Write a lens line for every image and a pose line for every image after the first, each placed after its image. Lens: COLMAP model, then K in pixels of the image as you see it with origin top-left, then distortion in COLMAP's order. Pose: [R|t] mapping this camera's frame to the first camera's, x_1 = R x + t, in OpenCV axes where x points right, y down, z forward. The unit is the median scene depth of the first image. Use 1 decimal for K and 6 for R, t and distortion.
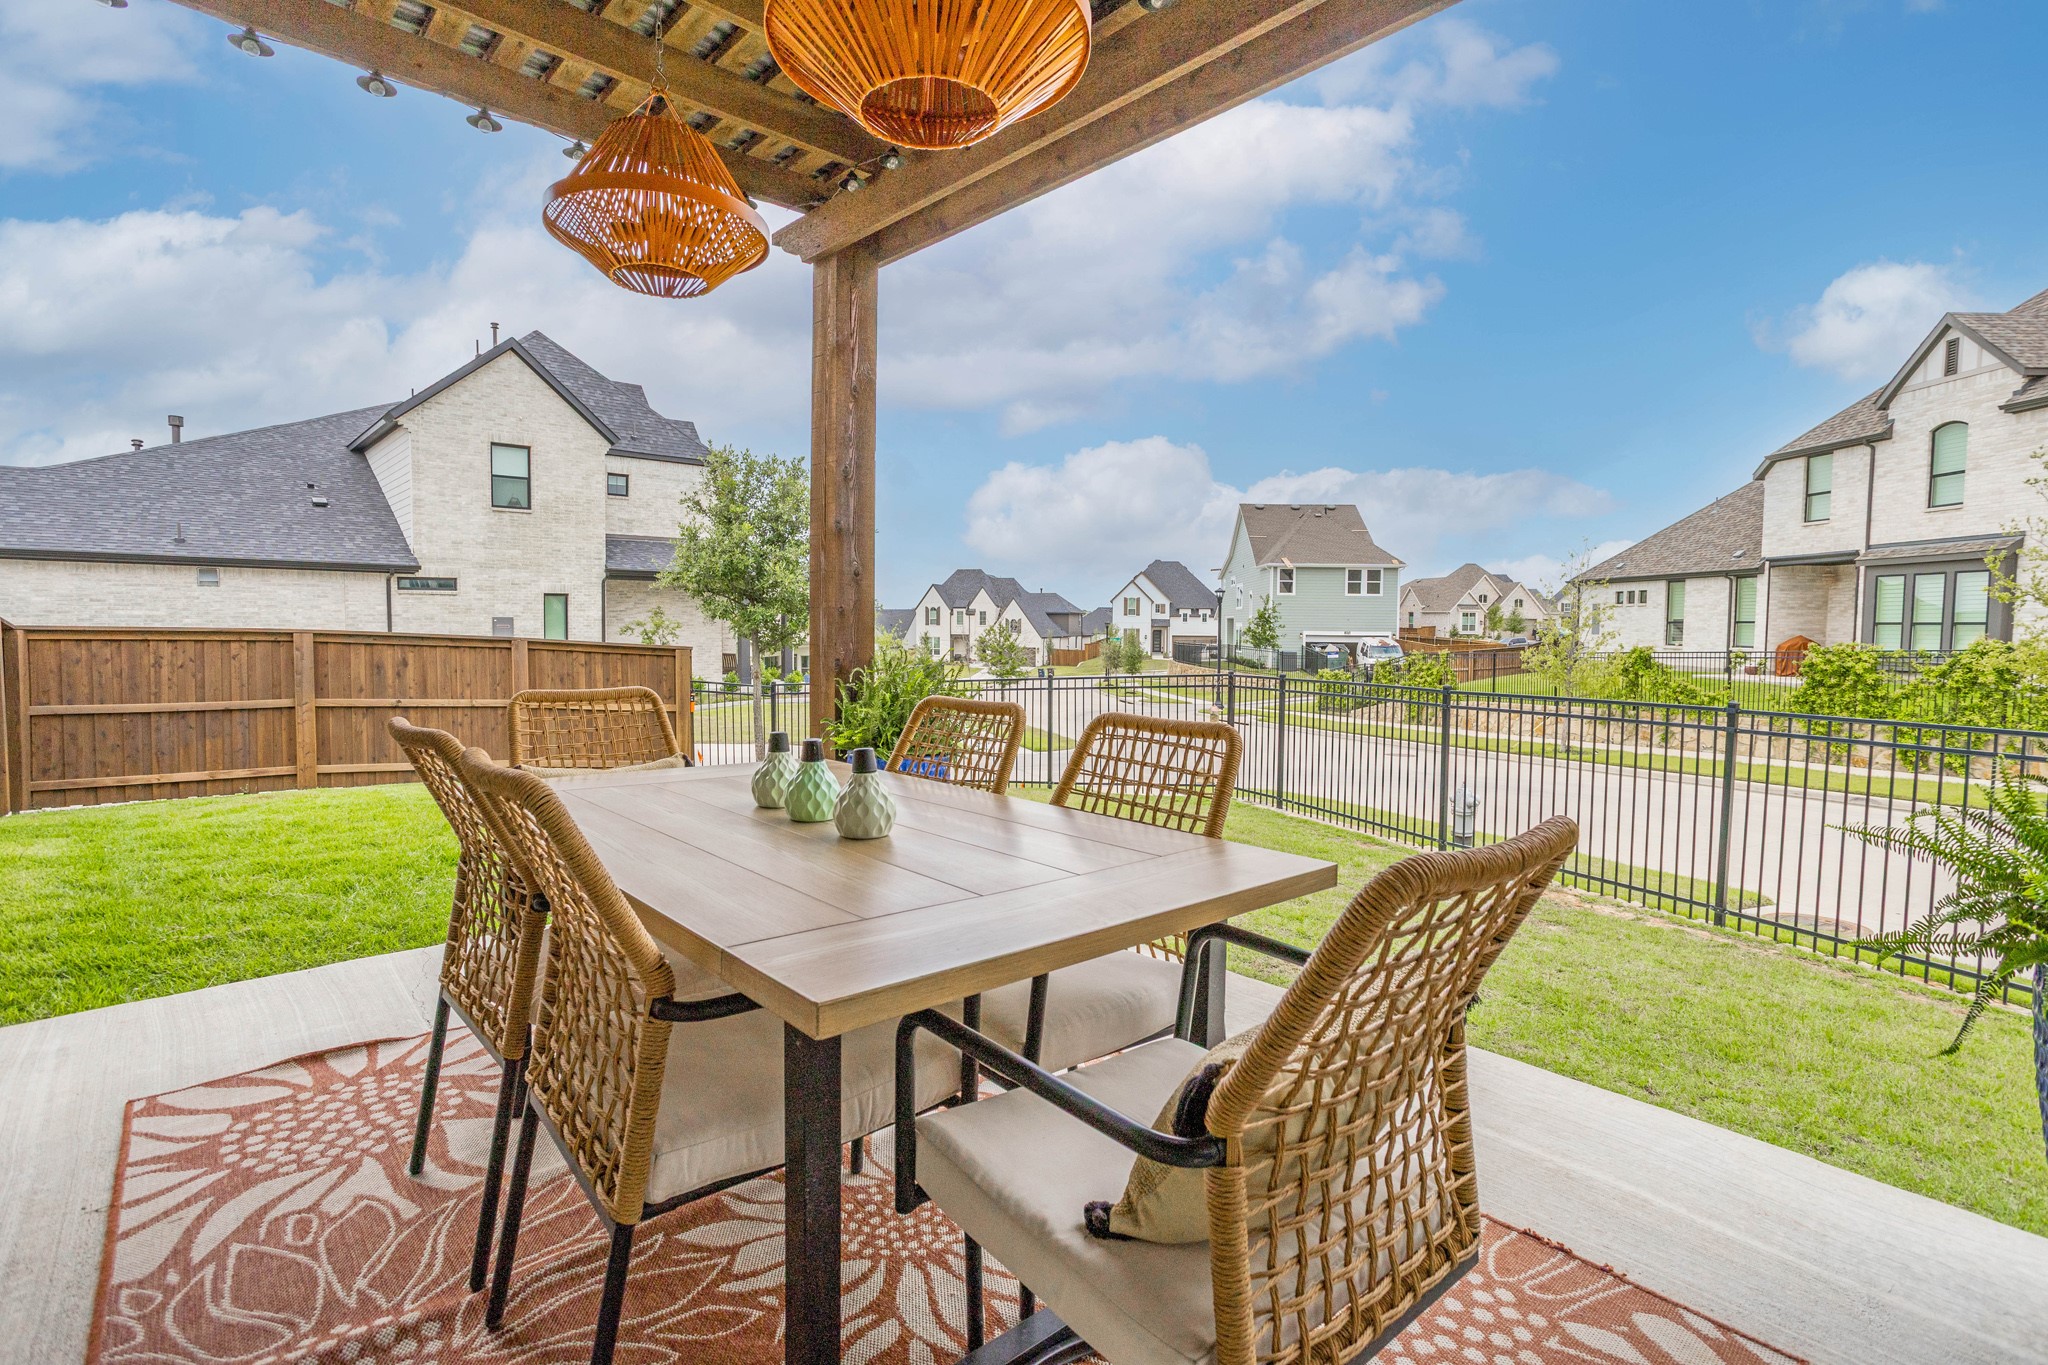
lens RADIAL K [[968.3, 0, 1024.0], [0, 968.3, 682.5], [0, 0, 1]] dist [-0.000399, 0.000243]
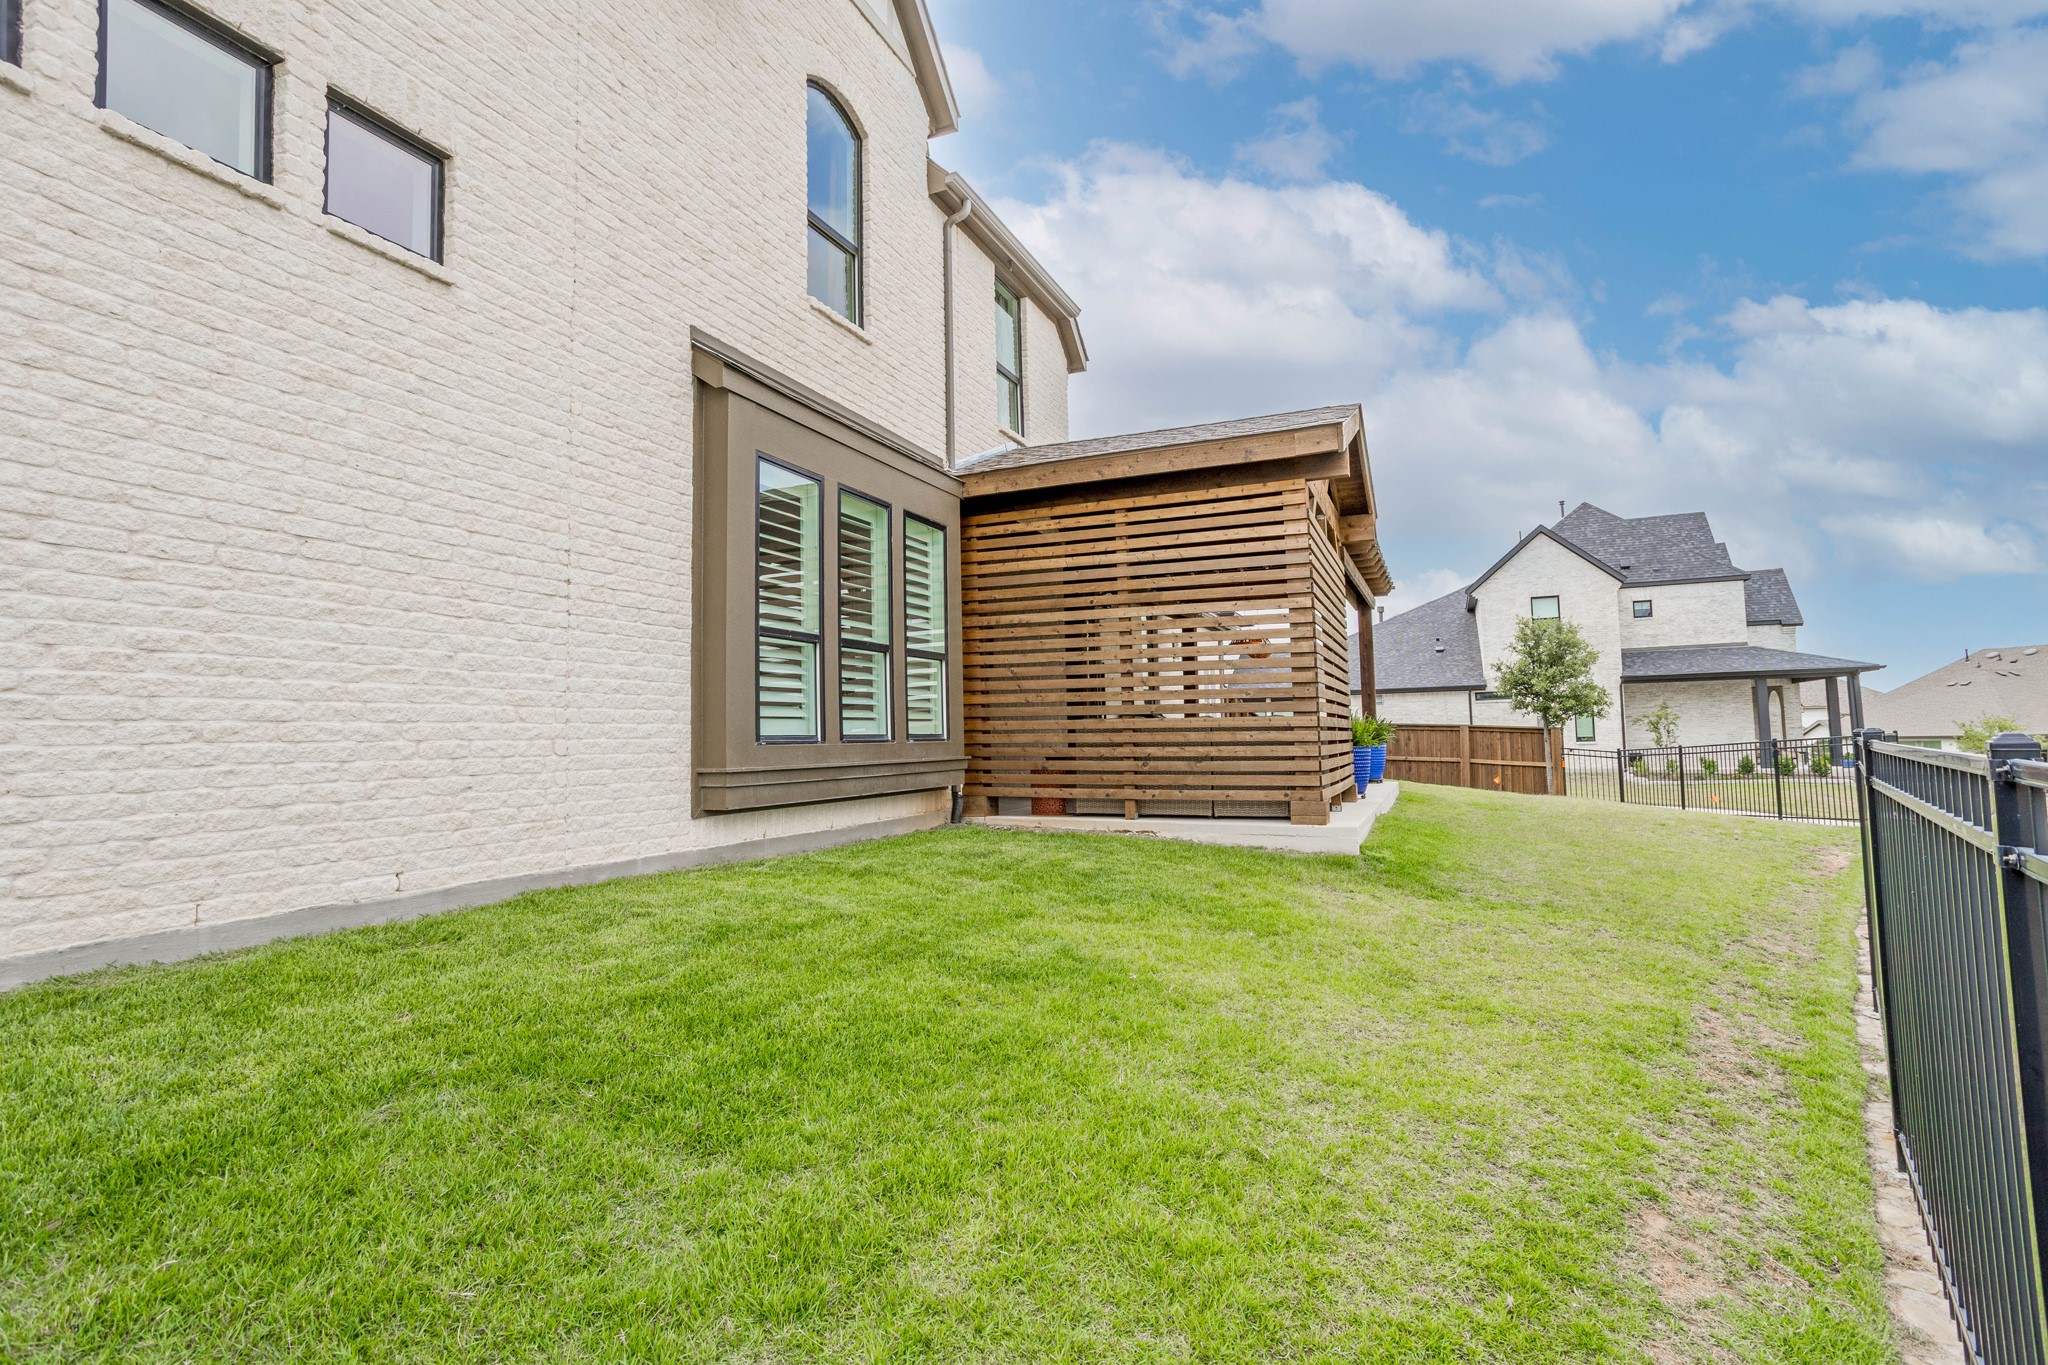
lens RADIAL K [[968.3, 0, 1024.0], [0, 968.3, 682.5], [0, 0, 1]] dist [-0.000399, 0.000243]
pose [[0.419028, -0.069743, -0.905291, 0.454547], [-0.030845, 0.995377, -0.090960, 0.038083], [0.907449, 0.066038, 0.414940, -0.301735]]
